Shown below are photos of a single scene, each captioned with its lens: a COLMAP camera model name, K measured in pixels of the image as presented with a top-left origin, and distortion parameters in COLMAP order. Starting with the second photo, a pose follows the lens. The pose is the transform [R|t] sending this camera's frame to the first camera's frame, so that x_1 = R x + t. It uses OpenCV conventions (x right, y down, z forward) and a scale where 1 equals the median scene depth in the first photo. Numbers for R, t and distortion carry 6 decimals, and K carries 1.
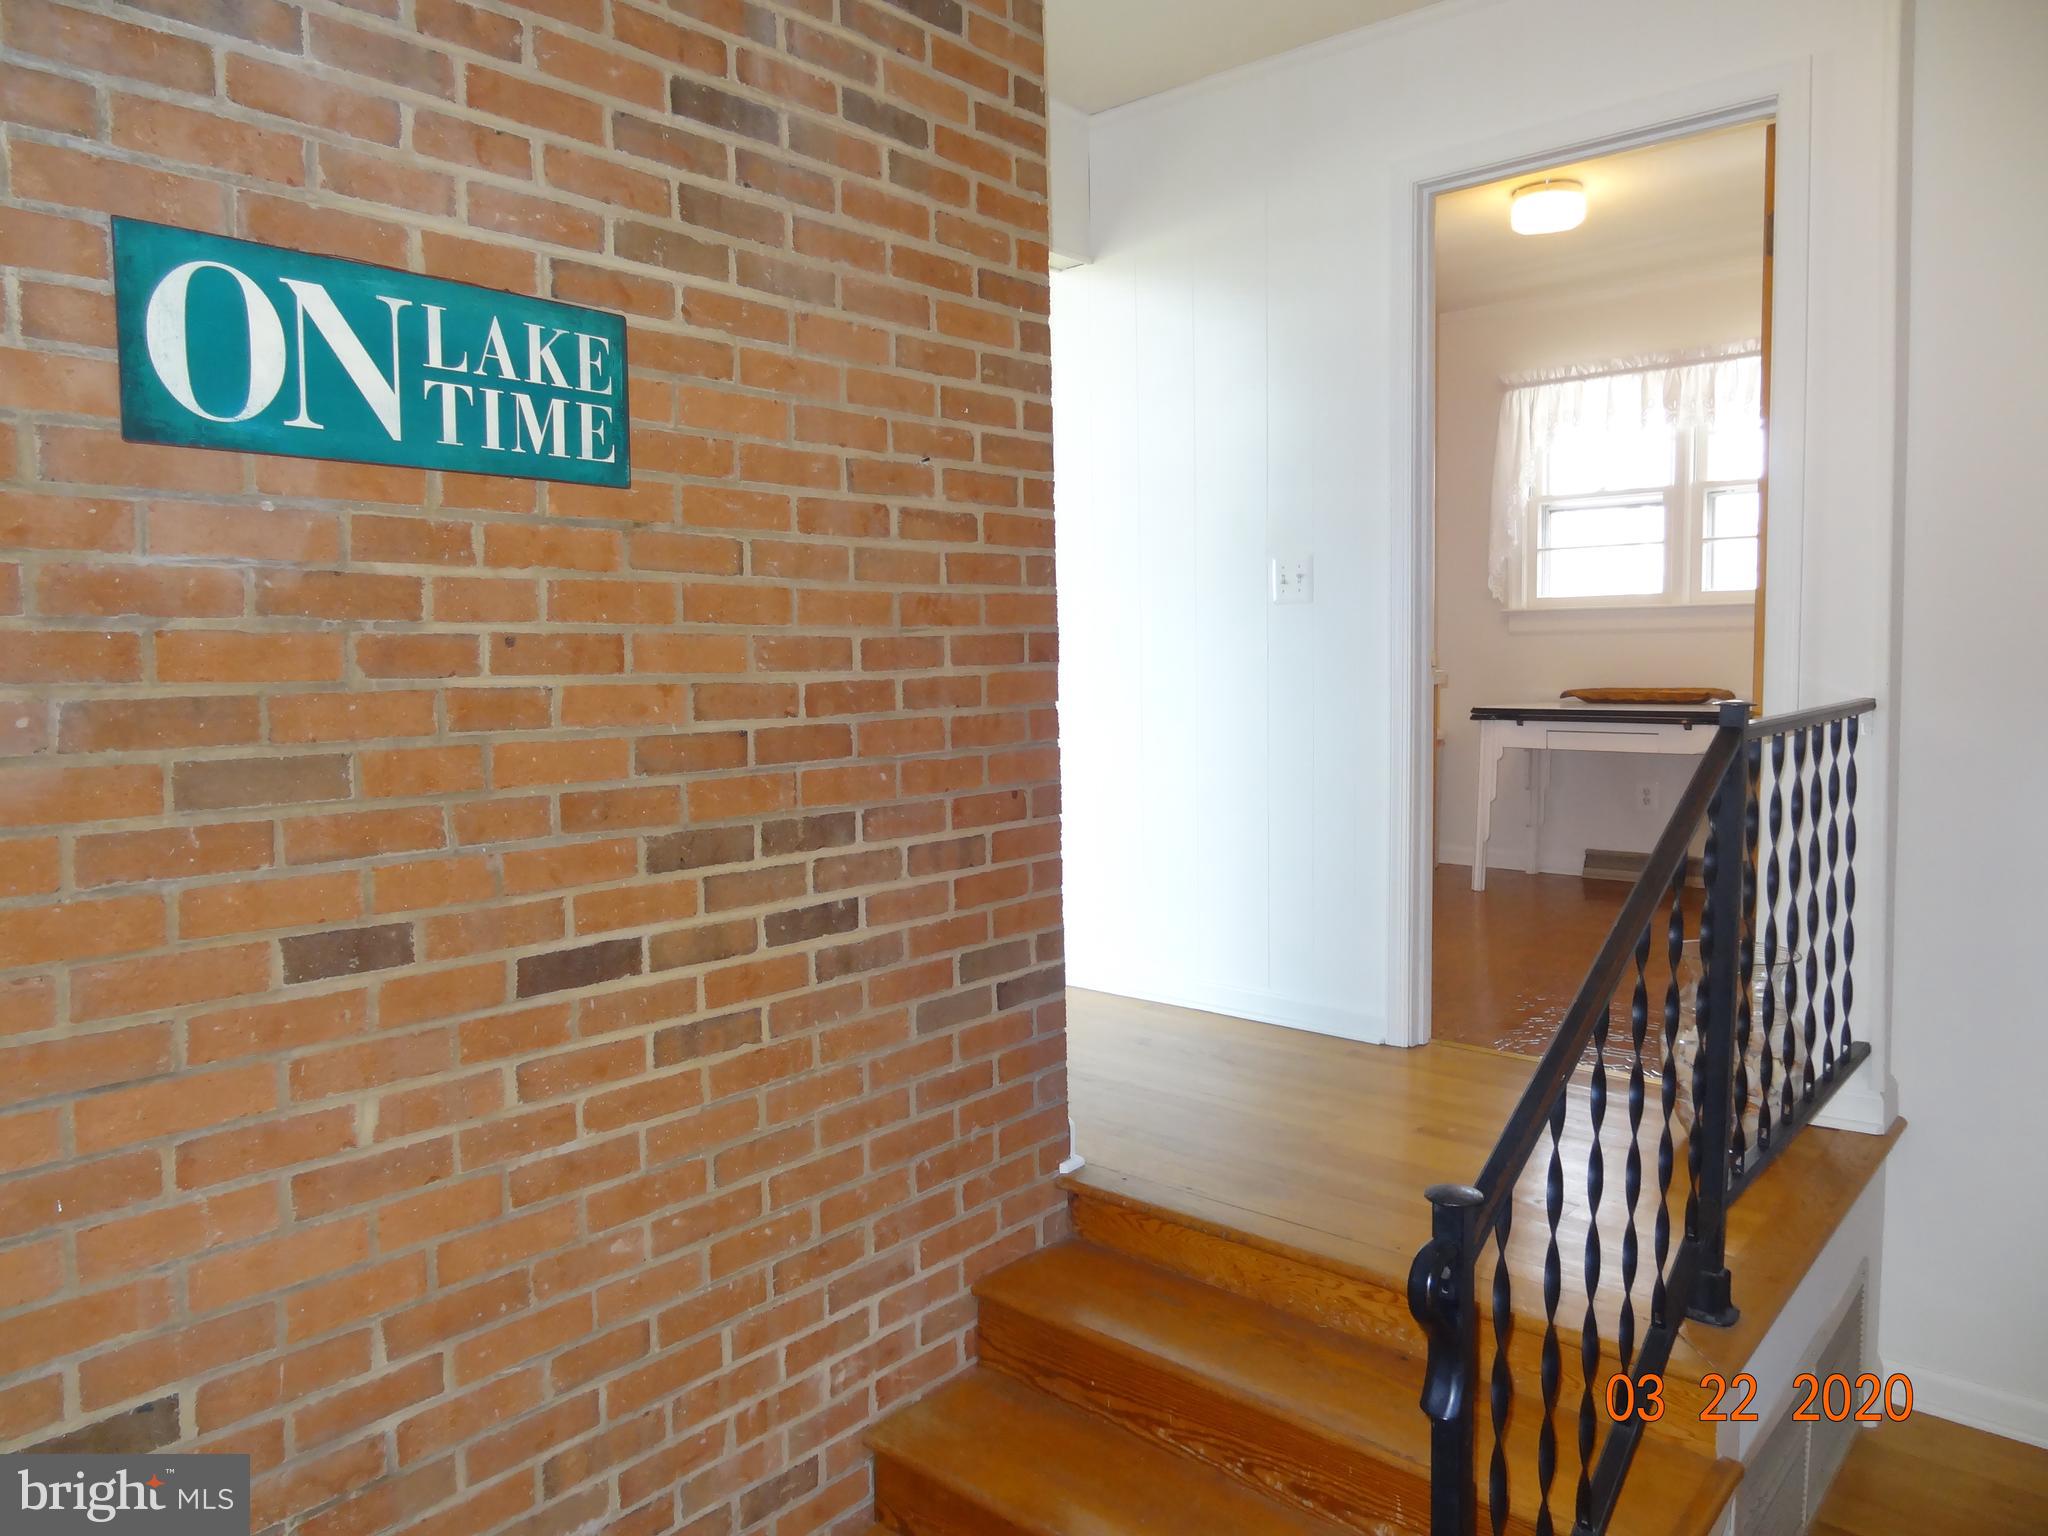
lens RADIAL K [[1431.6, 0, 1024.5], [0, 1431.6, 765.0], [0, 0, 1]] dist [0.000058, -0.006724]
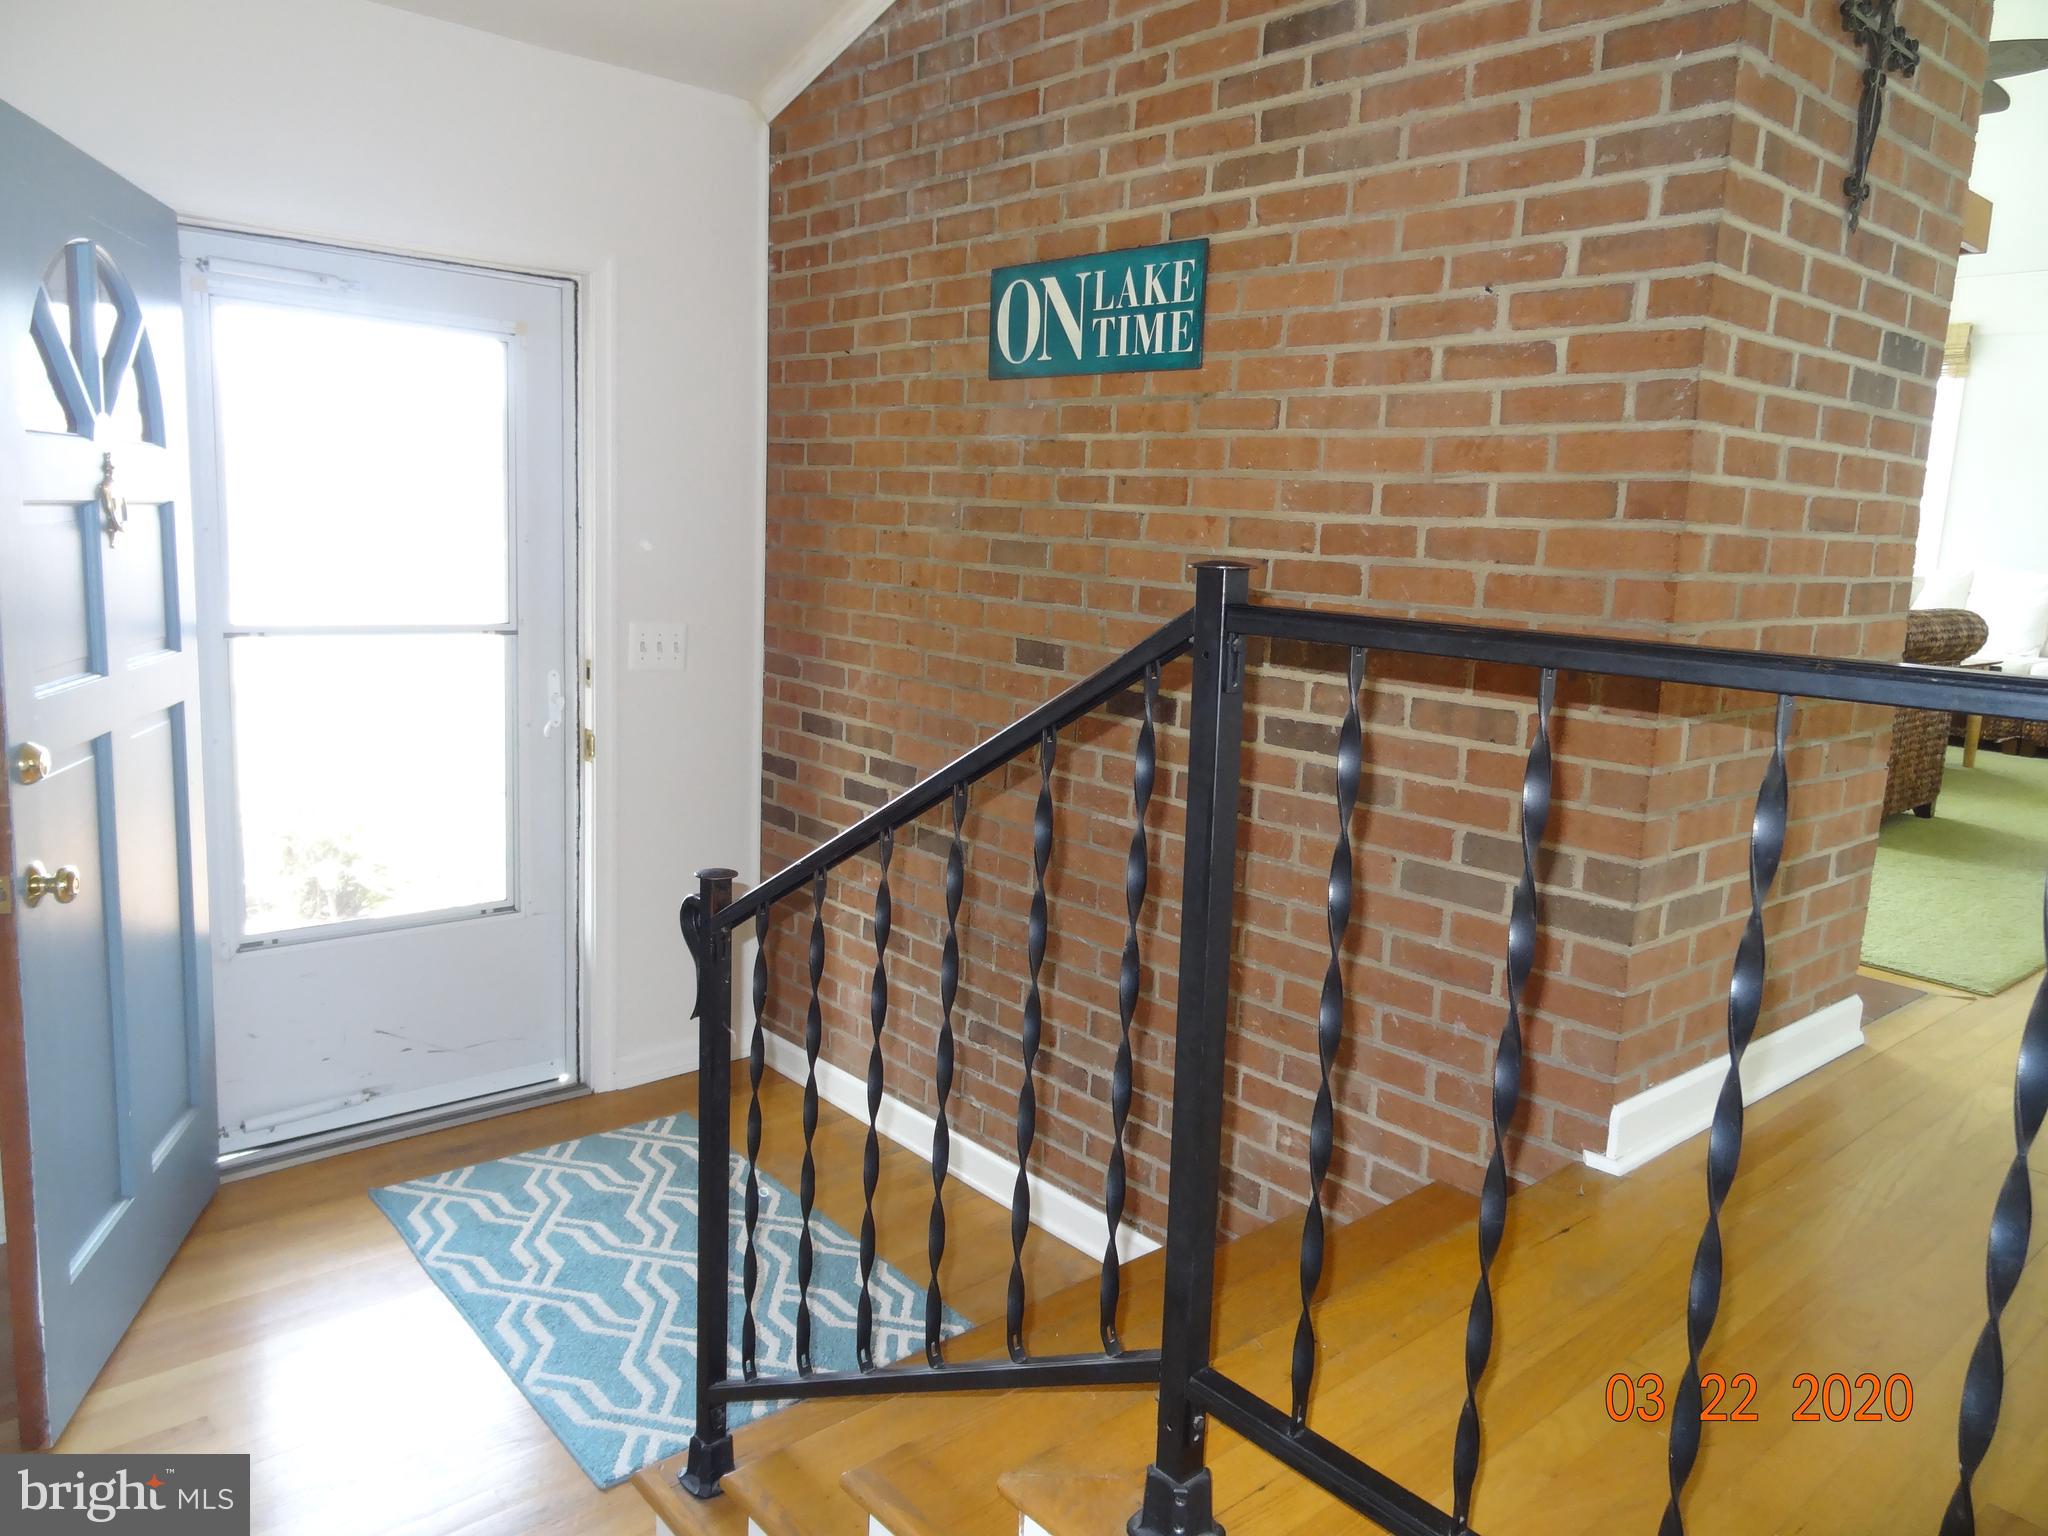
lens RADIAL K [[1431.6, 0, 1022.9], [0, 1431.6, 760.0], [0, 0, 1]] dist [0.000058, -0.006724]
pose [[-0.141152, 0.177418, -0.973960, 1.121108], [-0.116373, 0.974016, 0.194294, -0.074897], [0.983124, 0.140768, -0.116838, 1.034354]]
